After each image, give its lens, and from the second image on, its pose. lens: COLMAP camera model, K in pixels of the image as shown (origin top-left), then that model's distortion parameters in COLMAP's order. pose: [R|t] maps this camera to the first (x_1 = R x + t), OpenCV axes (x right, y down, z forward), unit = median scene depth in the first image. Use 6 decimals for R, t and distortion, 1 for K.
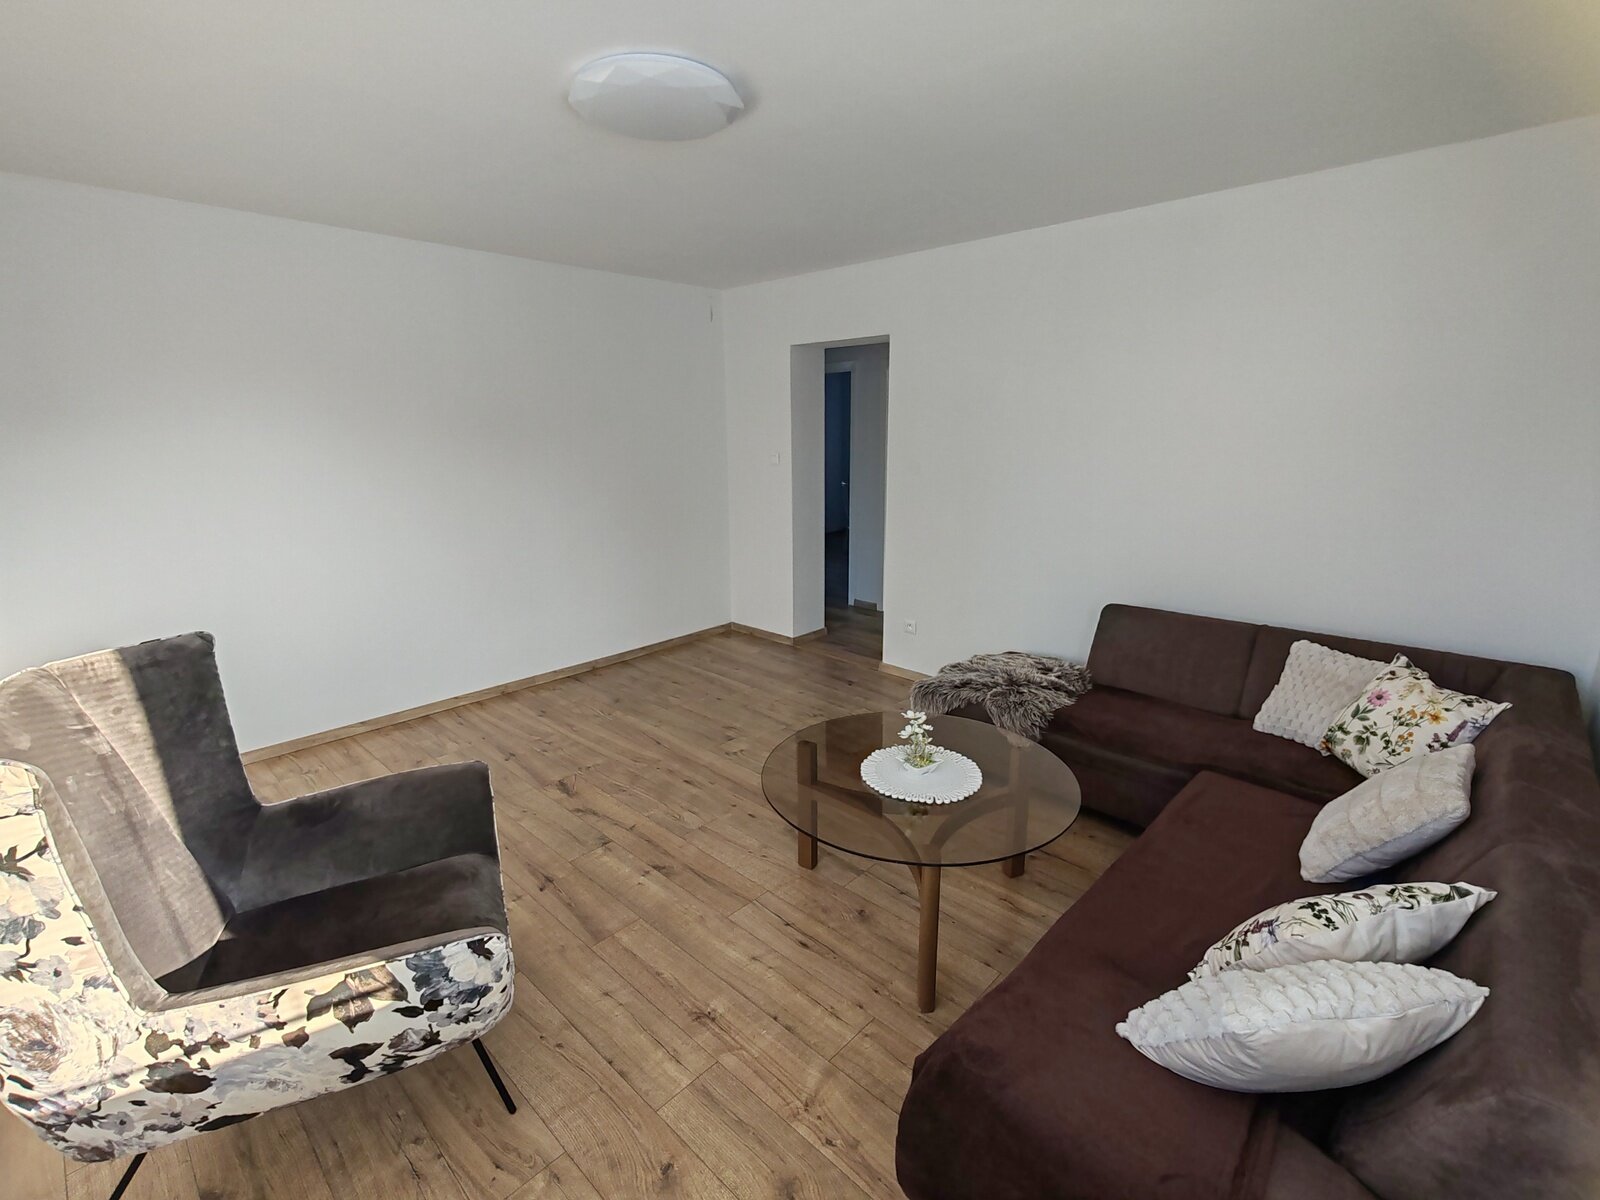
lens RADIAL K [[728.4, 0, 800.0], [0, 728.4, 600.0], [0, 0, 1]] dist [-0.002012, -0.000053]
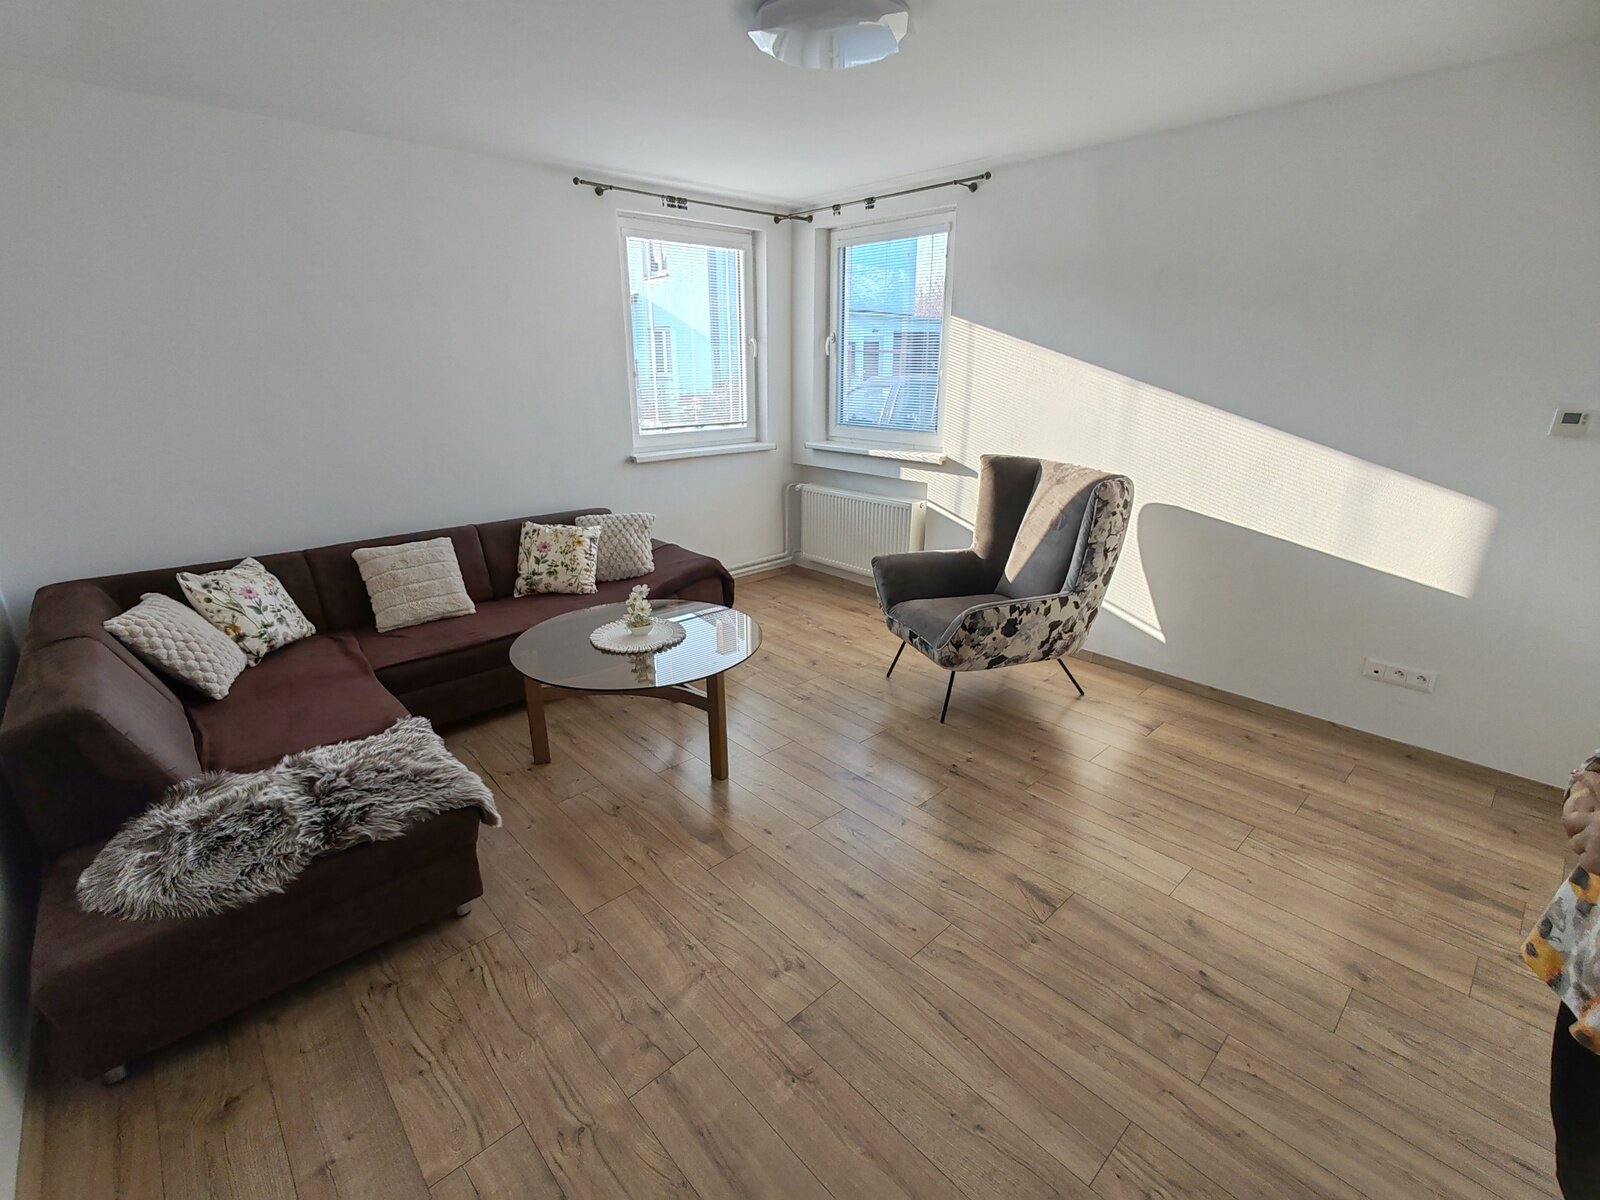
lens RADIAL K [[728.4, 0, 800.0], [0, 728.4, 600.0], [0, 0, 1]] dist [-0.002012, -0.000053]
pose [[-0.990941, -0.128593, 0.038717, -0.098208], [-0.099392, 0.896137, 0.432503, -0.285309], [-0.090313, 0.424737, -0.900801, 1.574510]]
